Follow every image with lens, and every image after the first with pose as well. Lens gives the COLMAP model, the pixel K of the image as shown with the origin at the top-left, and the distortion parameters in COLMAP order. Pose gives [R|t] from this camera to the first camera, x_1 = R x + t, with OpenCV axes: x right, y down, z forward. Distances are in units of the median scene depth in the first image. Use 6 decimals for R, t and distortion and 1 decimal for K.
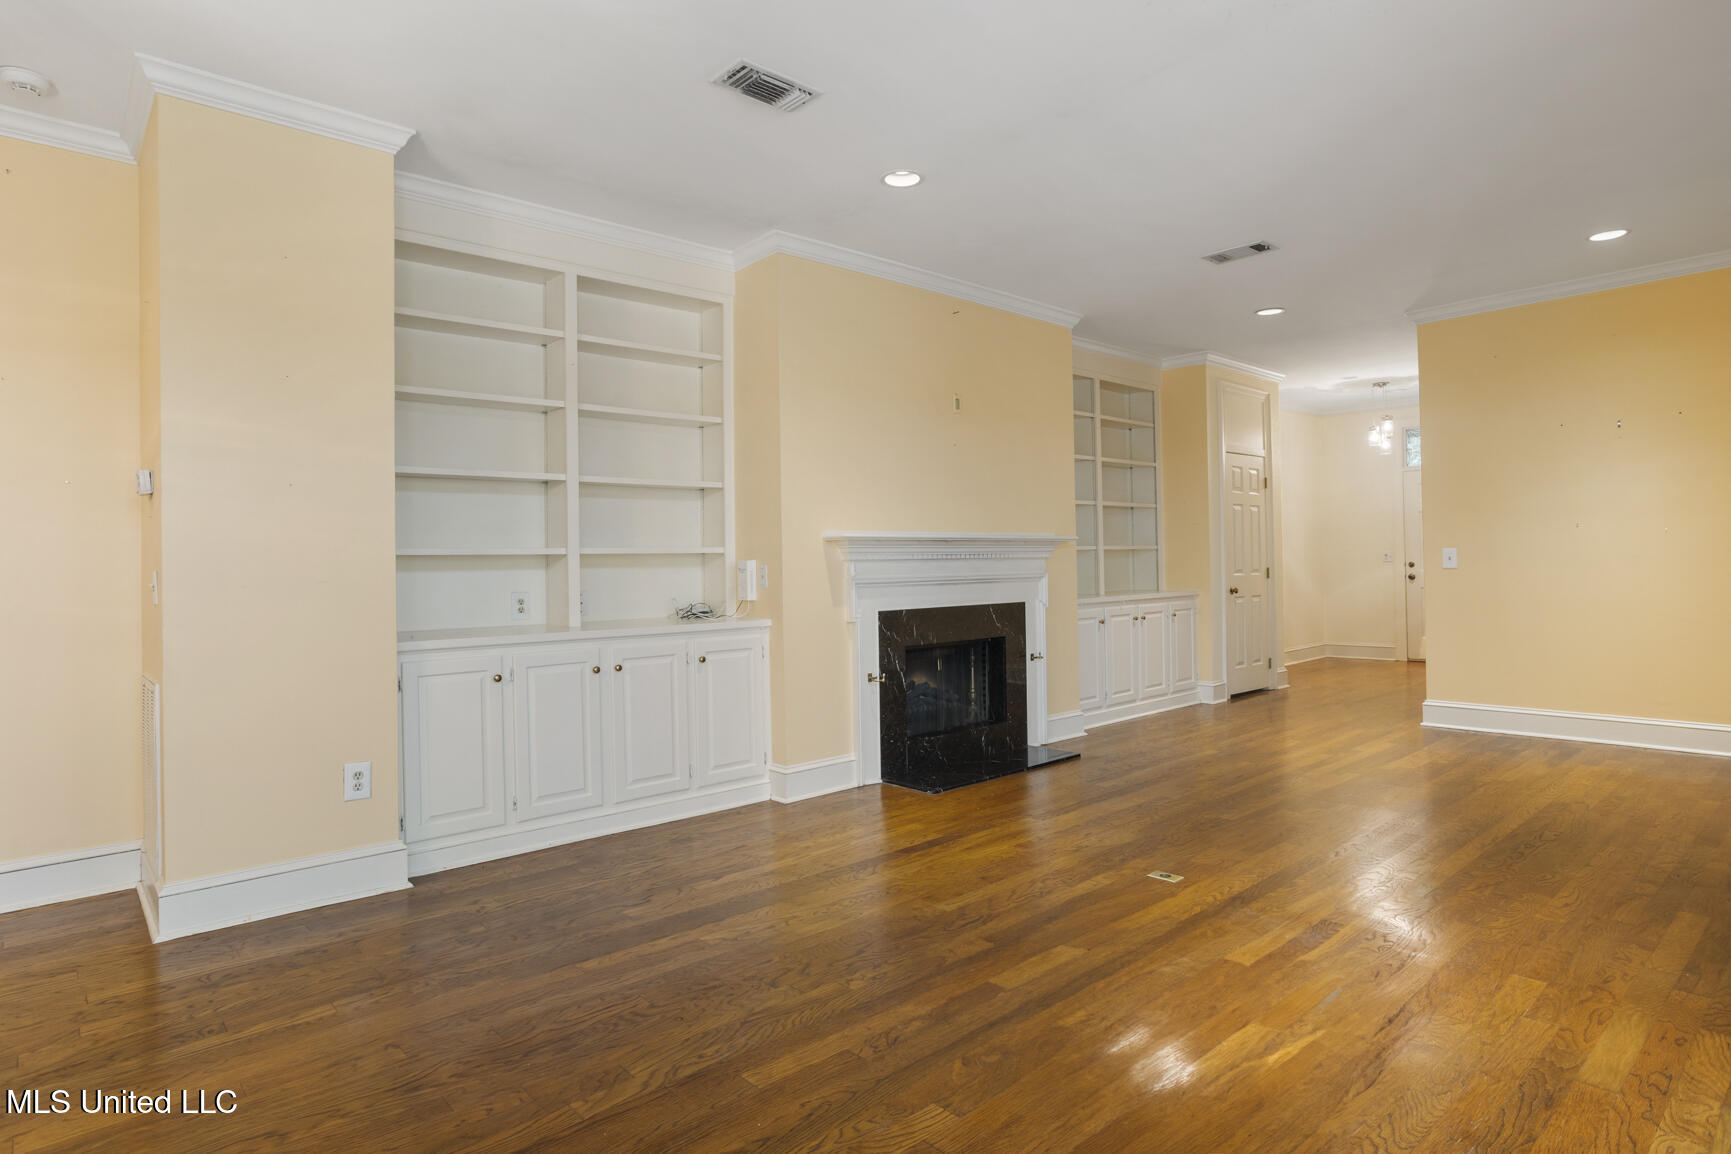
lens RADIAL K [[962.6, 0, 863.6], [0, 962.6, 567.0], [0, 0, 1]] dist [-0.030068, 0.000990]
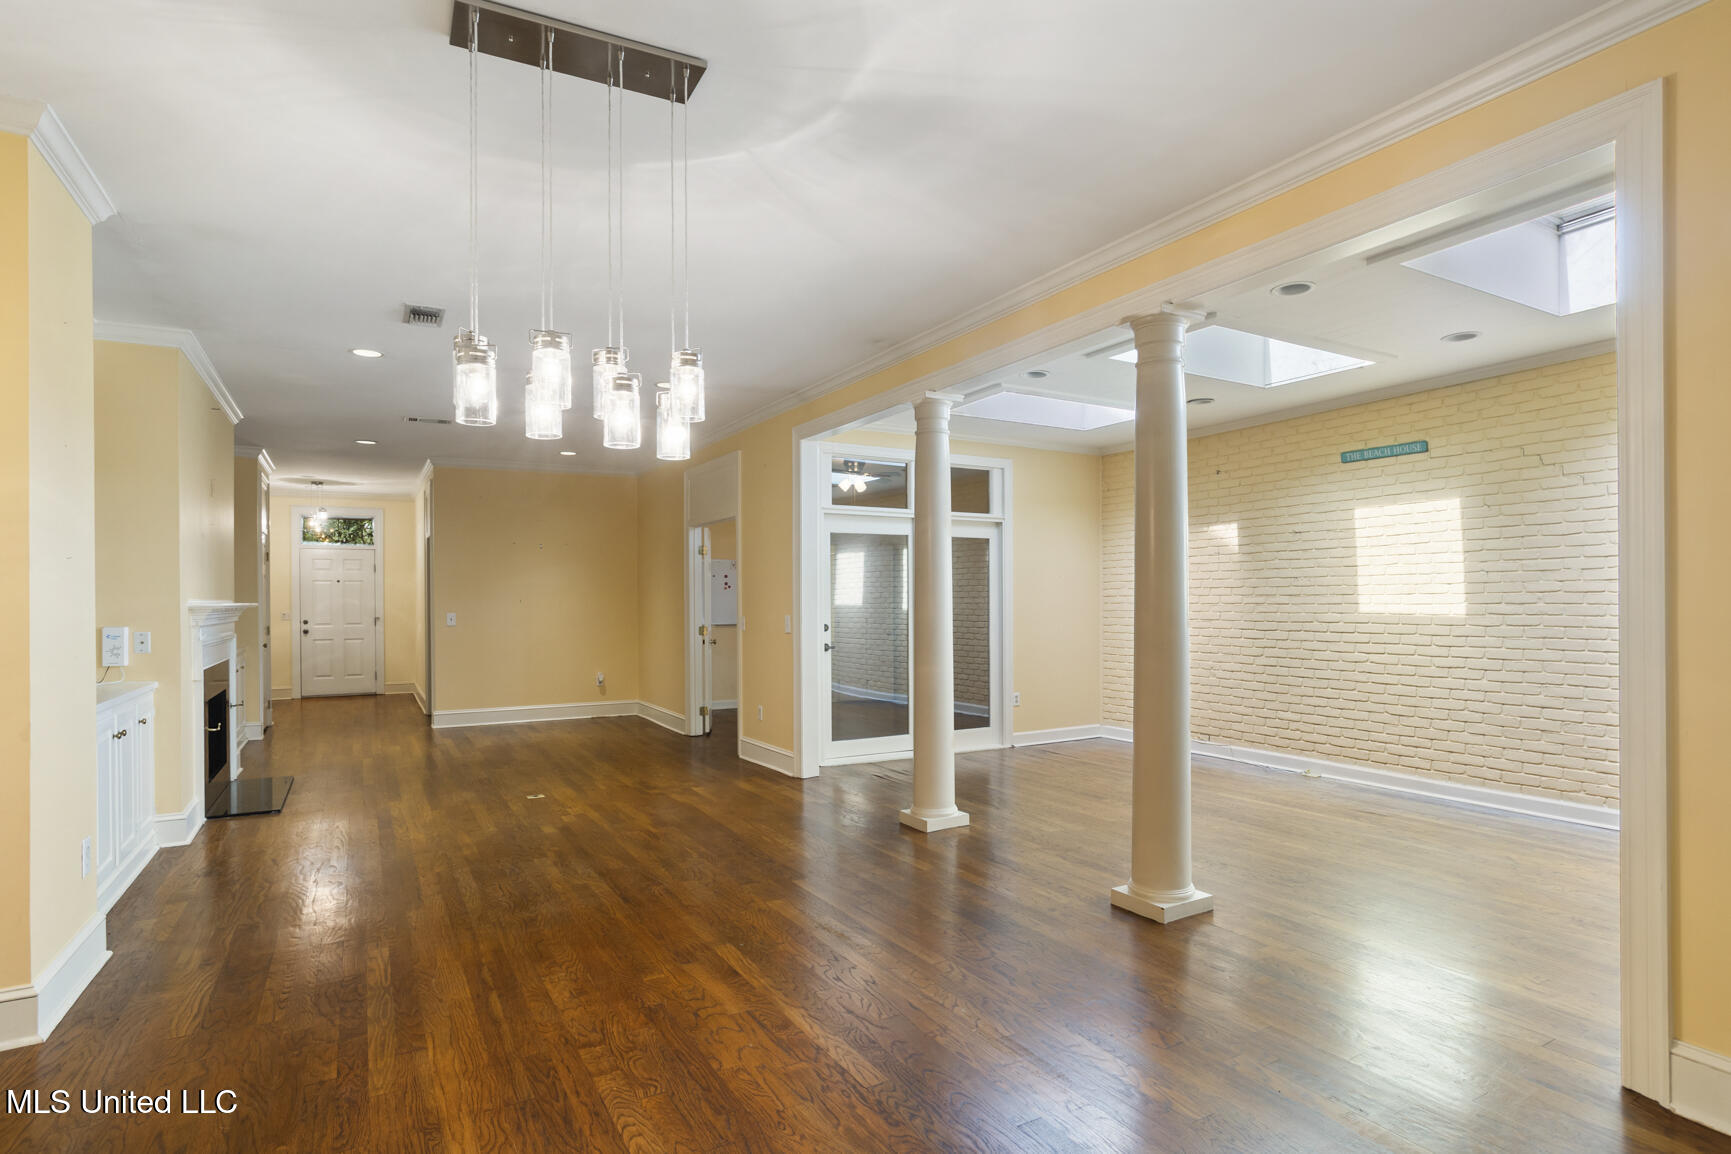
lens RADIAL K [[932.6, 0, 867.2], [0, 932.6, 606.3], [0, 0, 1]] dist [-0.000320, -0.000045]
pose [[0.222691, 0.008562, 0.974851, -0.885742], [0.004132, 0.999944, -0.009727, -0.015602], [-0.974880, 0.006194, 0.222644, -0.015321]]
